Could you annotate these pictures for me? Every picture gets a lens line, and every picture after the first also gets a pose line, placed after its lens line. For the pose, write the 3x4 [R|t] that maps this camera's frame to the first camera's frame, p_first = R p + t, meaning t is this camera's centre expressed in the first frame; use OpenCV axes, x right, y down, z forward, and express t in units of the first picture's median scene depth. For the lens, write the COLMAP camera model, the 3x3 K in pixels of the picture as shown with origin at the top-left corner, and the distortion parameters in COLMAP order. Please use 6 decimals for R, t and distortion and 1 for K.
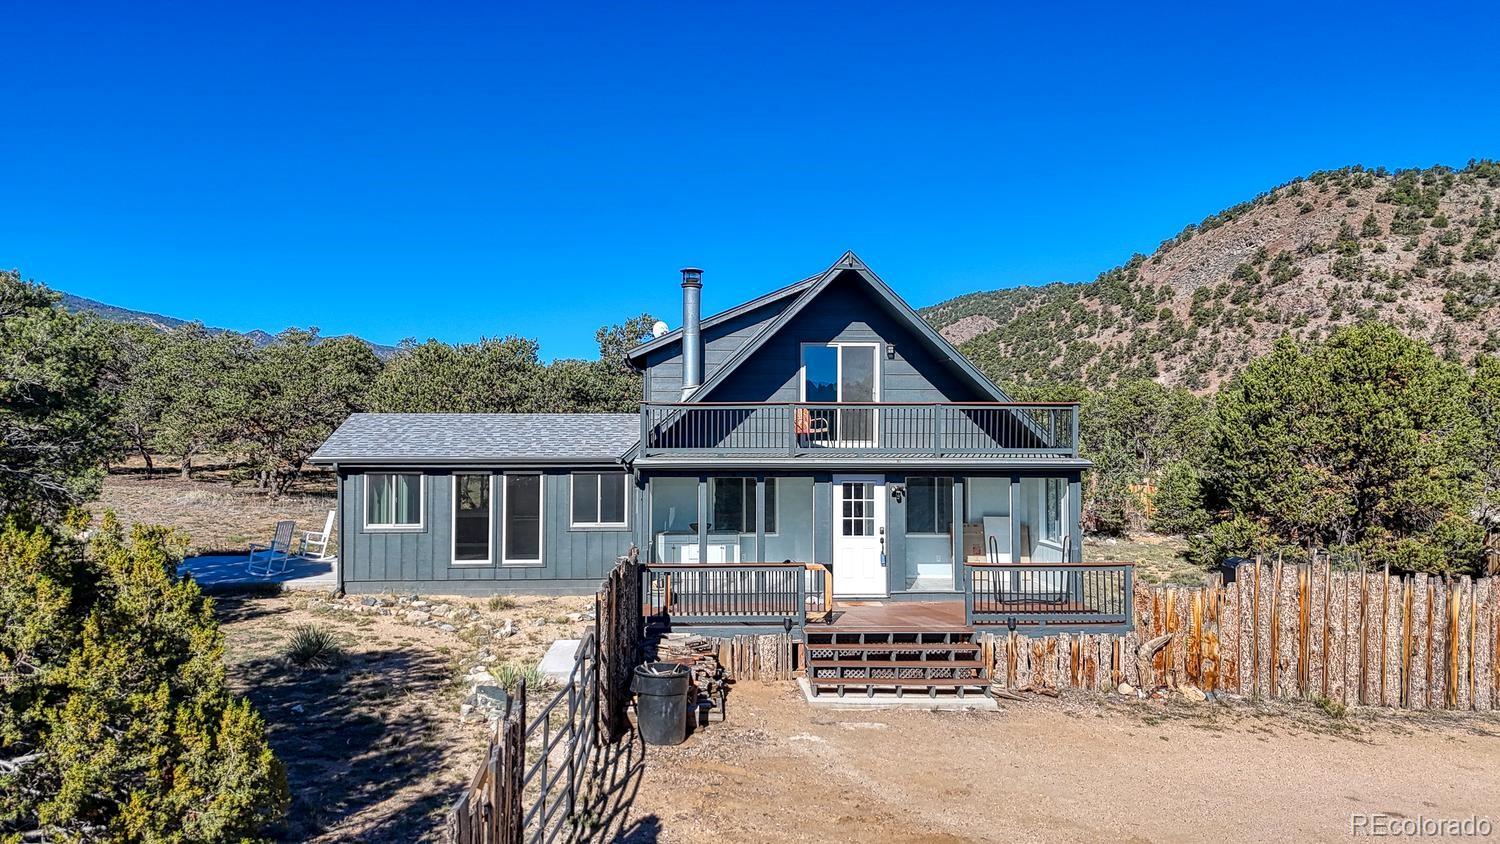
lens RADIAL K [[1102.5, 0, 750.8], [0, 1102.5, 429.1], [0, 0, 1]] dist [0.072510, -0.062089]
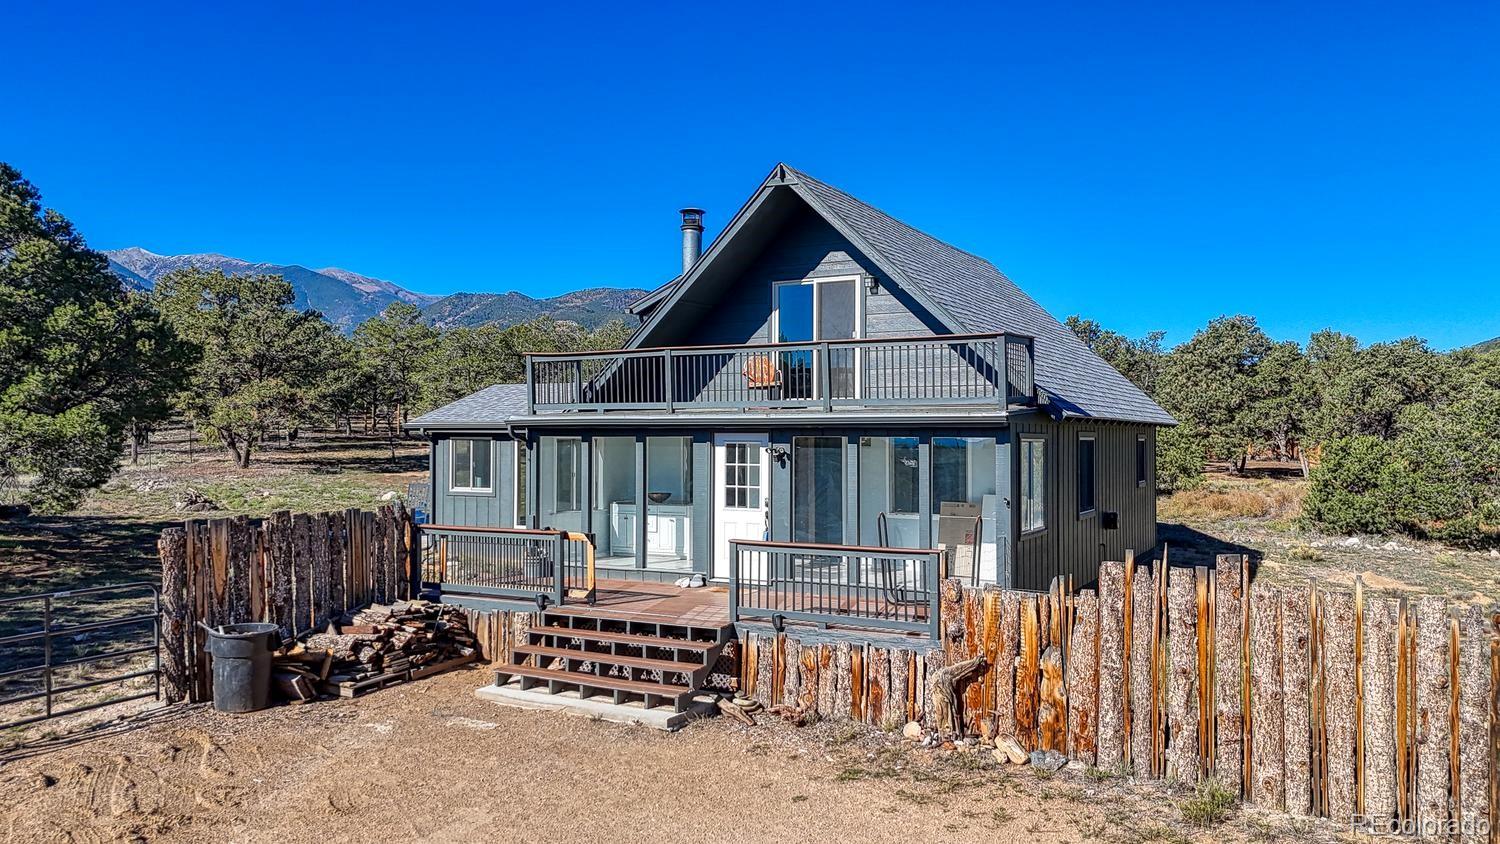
lens RADIAL K [[1102.5, 0, 750.8], [0, 1102.5, 429.1], [0, 0, 1]] dist [0.072510, -0.062089]
pose [[0.847588, -0.005277, -0.530629, 0.605308], [0.007414, 0.999971, 0.001898, 0.041113], [0.530603, -0.005543, 0.847602, 0.346860]]
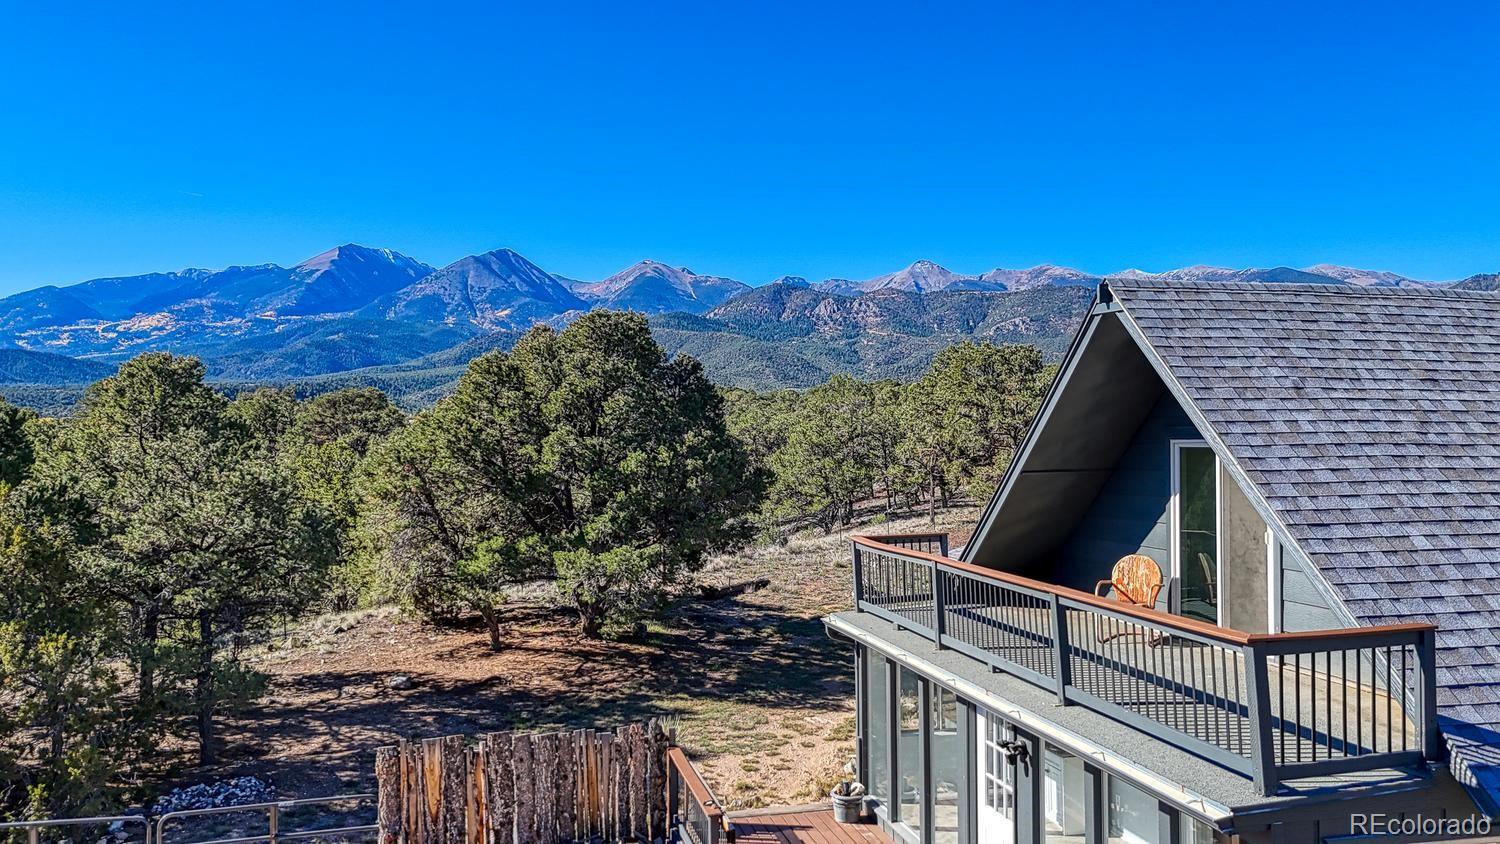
lens RADIAL K [[1102.5, 0, 750.8], [0, 1102.5, 429.1], [0, 0, 1]] dist [0.072510, -0.062089]
pose [[0.180379, -0.016634, -0.983457, 0.703906], [0.014363, 0.999795, -0.014276, -0.100462], [0.983492, -0.011551, 0.180580, 0.876602]]
